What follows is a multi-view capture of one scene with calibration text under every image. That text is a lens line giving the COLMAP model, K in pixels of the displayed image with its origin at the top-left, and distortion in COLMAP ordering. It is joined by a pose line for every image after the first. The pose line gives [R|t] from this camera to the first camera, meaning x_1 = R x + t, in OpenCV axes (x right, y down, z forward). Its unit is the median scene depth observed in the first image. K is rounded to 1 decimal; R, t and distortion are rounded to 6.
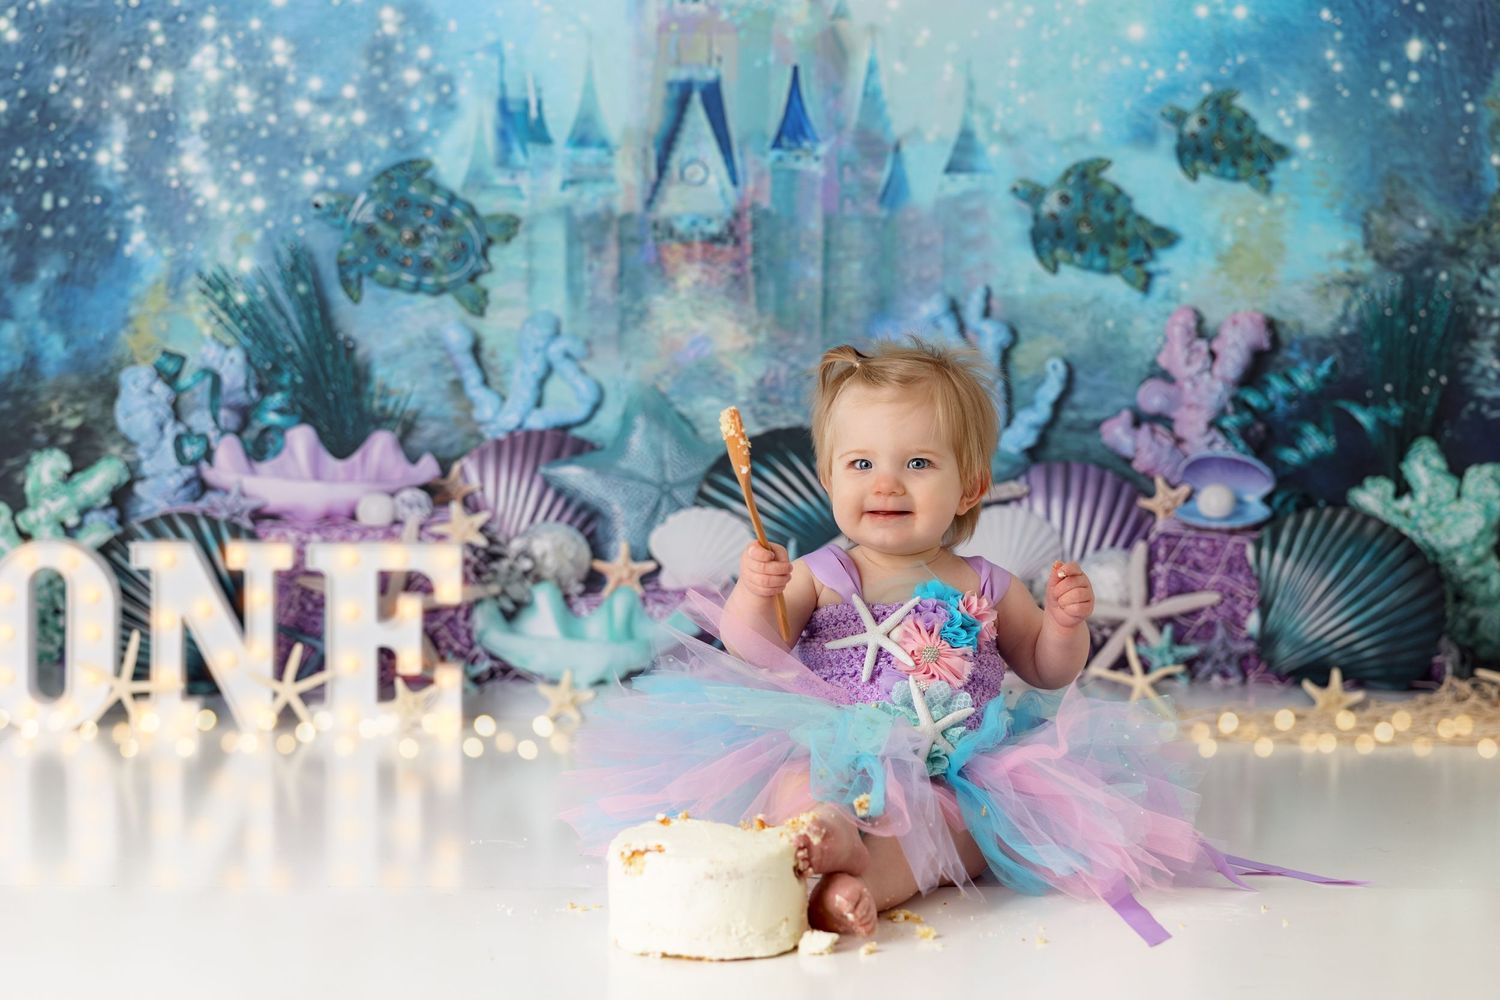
lens RADIAL K [[2980.3, 0, 736.6], [0, 2980.3, 502.6], [0, 0, 1]] dist [0.015963, -0.181909]
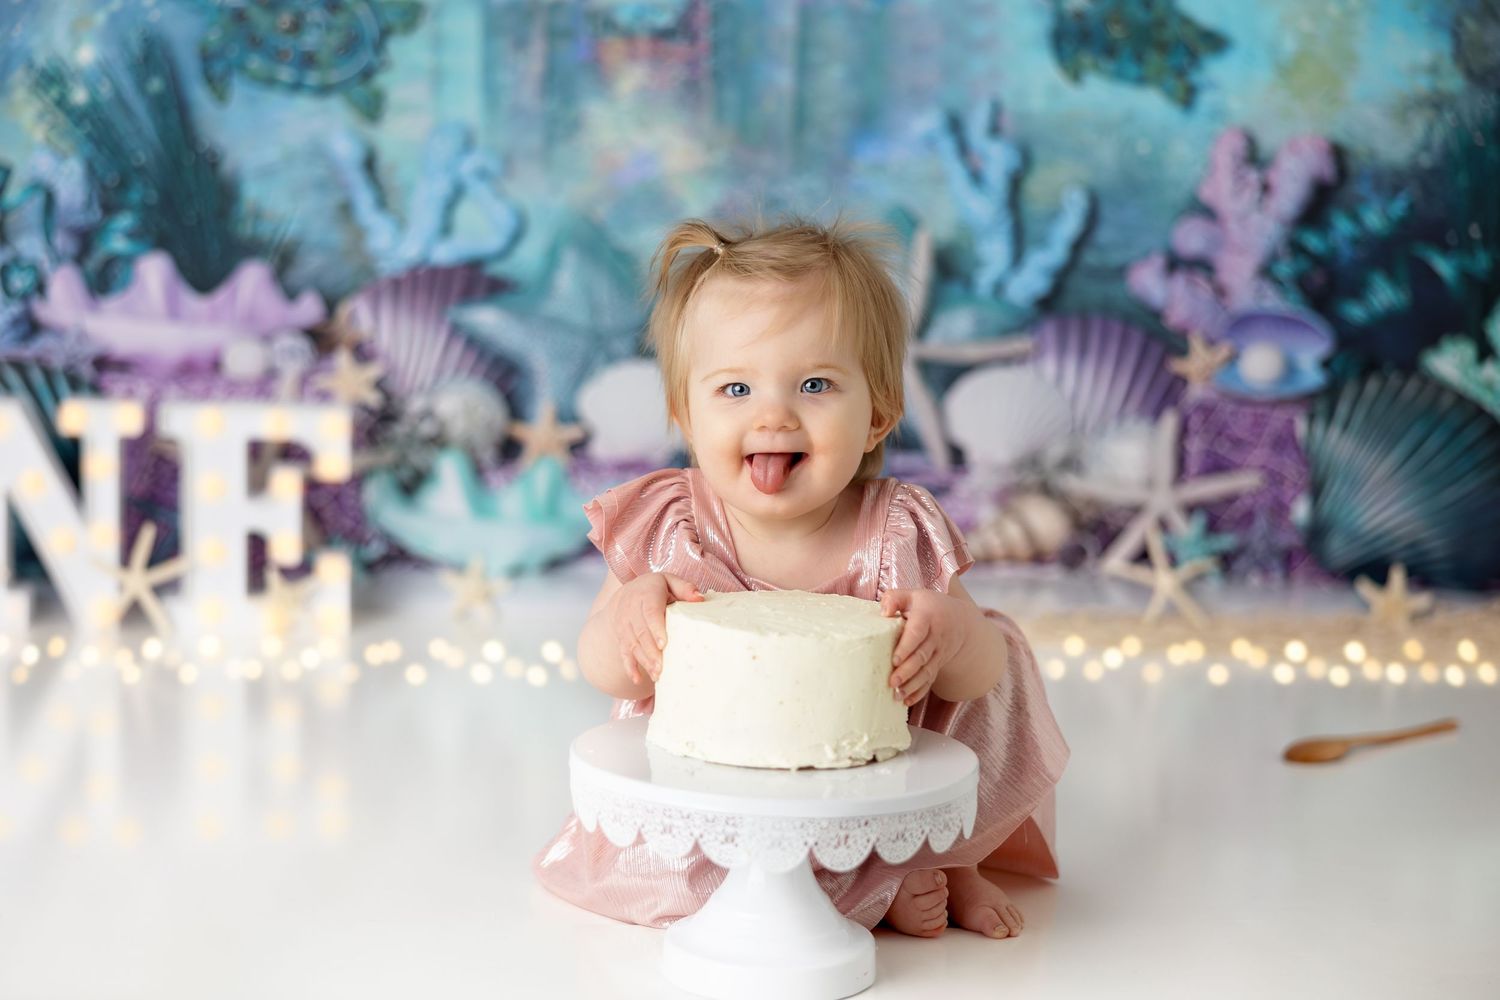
lens RADIAL K [[2980.3, 0, 736.6], [0, 2980.3, 502.6], [0, 0, 1]] dist [0.015963, -0.181909]
pose [[0.999495, 0.016455, 0.027189, -0.007607], [-0.019035, 0.995053, 0.097502, -0.040658], [-0.025450, -0.097970, 0.994864, 0.175765]]
